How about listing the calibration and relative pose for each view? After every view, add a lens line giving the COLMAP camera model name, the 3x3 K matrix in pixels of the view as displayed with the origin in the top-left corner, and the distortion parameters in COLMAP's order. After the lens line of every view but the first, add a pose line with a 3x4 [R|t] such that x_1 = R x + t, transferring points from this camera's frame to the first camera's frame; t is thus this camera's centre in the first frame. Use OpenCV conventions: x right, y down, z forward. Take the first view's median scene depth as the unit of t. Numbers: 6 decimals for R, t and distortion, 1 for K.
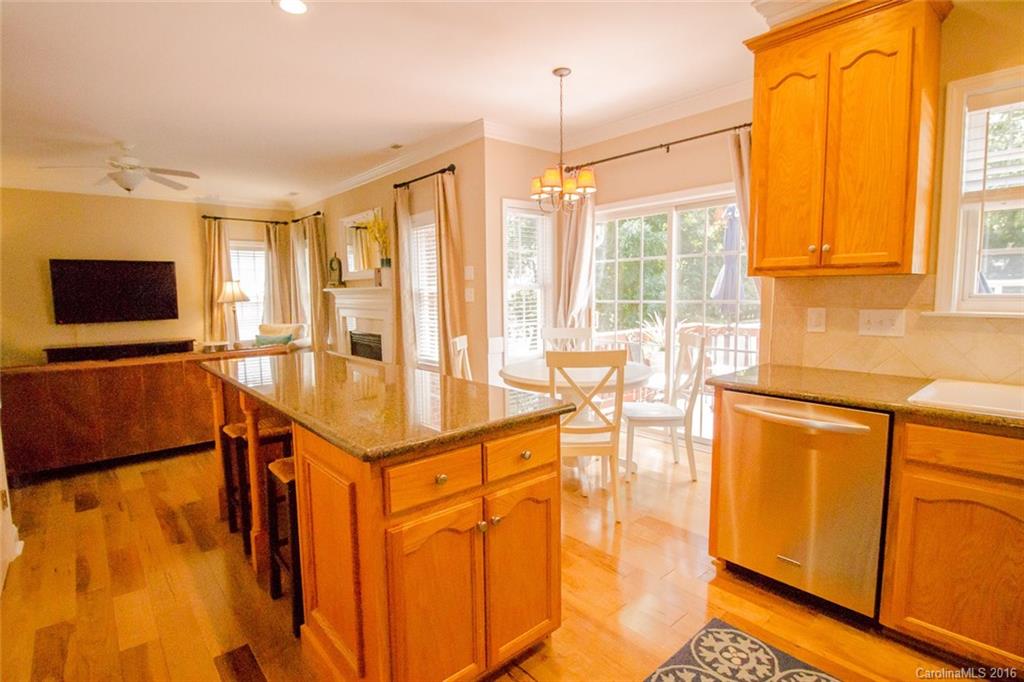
lens RADIAL K [[511.9, 0, 490.8], [0, 511.9, 336.8], [0, 0, 1]] dist [0.001938, -0.002151]
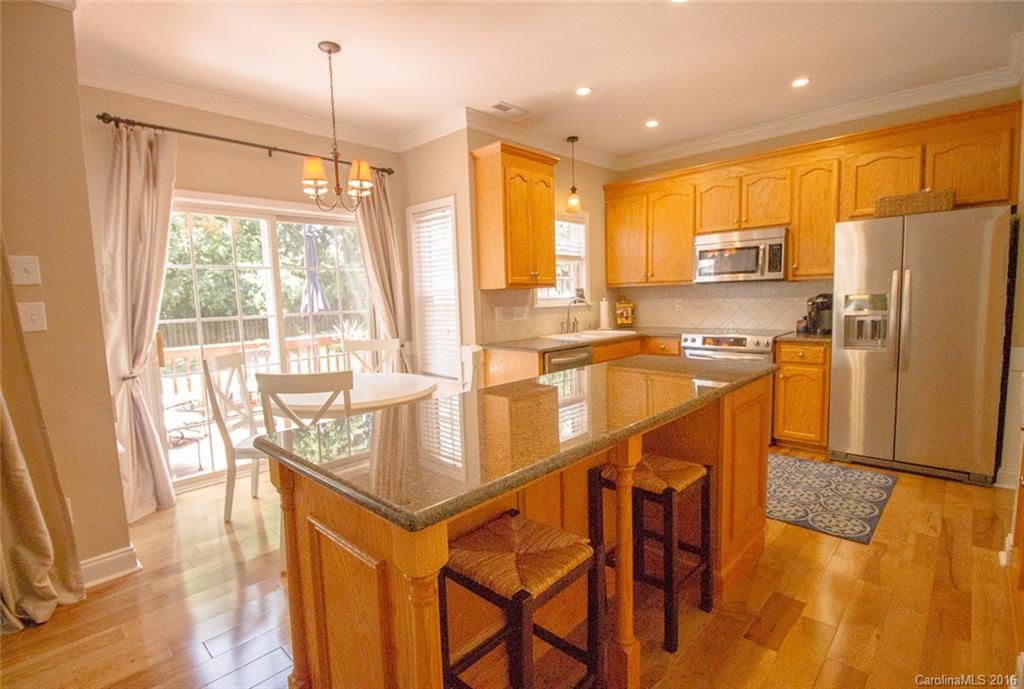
lens RADIAL K [[489.2, 0, 518.5], [0, 489.2, 345.7], [0, 0, 1]] dist [-0.009767, -0.003358]
pose [[-0.111038, -0.087537, 0.989953, -1.290107], [0.117626, 0.987954, 0.100554, -0.108049], [-0.986831, 0.127610, -0.099404, 1.408833]]
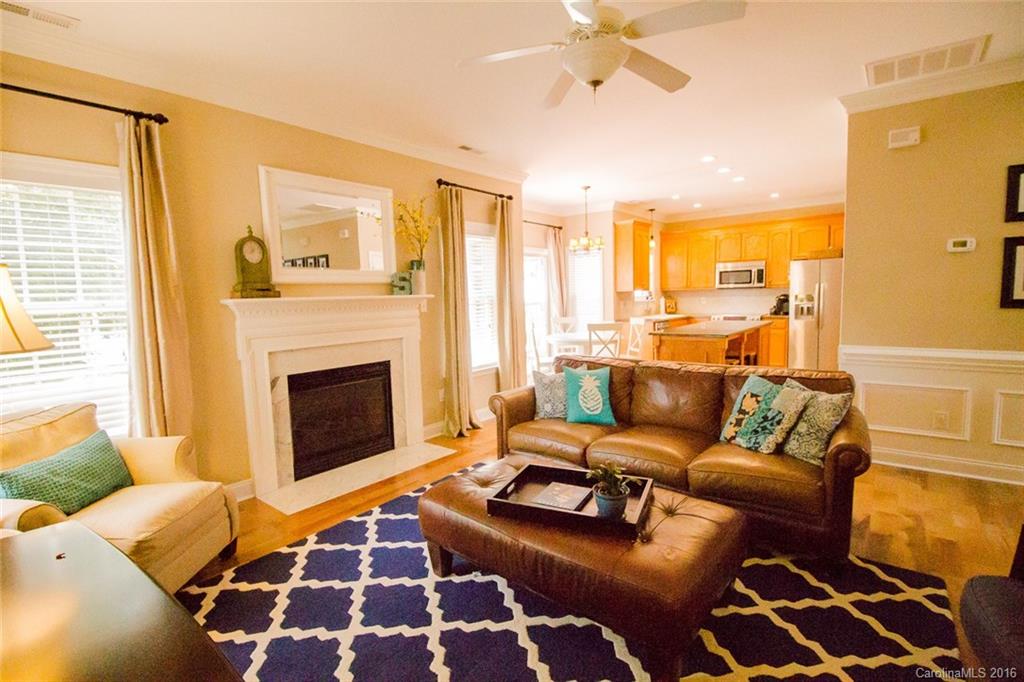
lens RADIAL K [[511.9, 0, 506.2], [0, 511.9, 344.1], [0, 0, 1]] dist [0.001938, -0.002151]
pose [[-0.200094, -0.078125, 0.976657, -3.158586], [0.113444, 0.988264, 0.102295, -0.259409], [-0.973187, 0.131264, -0.188883, 3.057378]]
